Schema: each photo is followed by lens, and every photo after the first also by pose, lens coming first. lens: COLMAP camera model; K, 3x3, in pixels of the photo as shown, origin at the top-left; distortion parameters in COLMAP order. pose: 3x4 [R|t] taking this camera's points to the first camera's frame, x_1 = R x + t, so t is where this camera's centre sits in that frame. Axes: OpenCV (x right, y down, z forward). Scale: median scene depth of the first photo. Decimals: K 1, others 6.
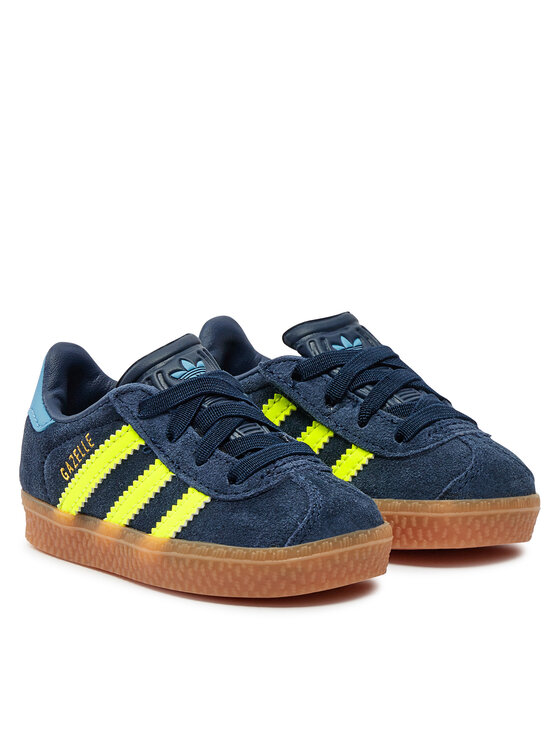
lens RADIAL K [[2388.3, 0, 280.0], [0, 2388.3, 373.0], [0, 0, 1]] dist [0.195911, 0.953176]
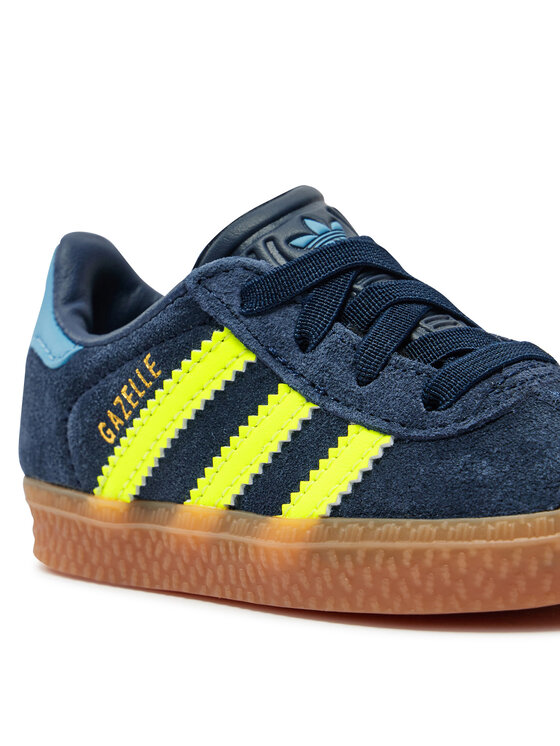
lens RADIAL K [[2191.5, 0, 280.0], [0, 2191.5, 373.0], [0, 0, 1]] dist [-0.028323, -0.145522]
pose [[0.995881, -0.050530, 0.075284, -0.090117], [0.056261, 0.995516, -0.076044, 0.072460], [-0.071104, 0.079966, 0.994258, 0.486942]]
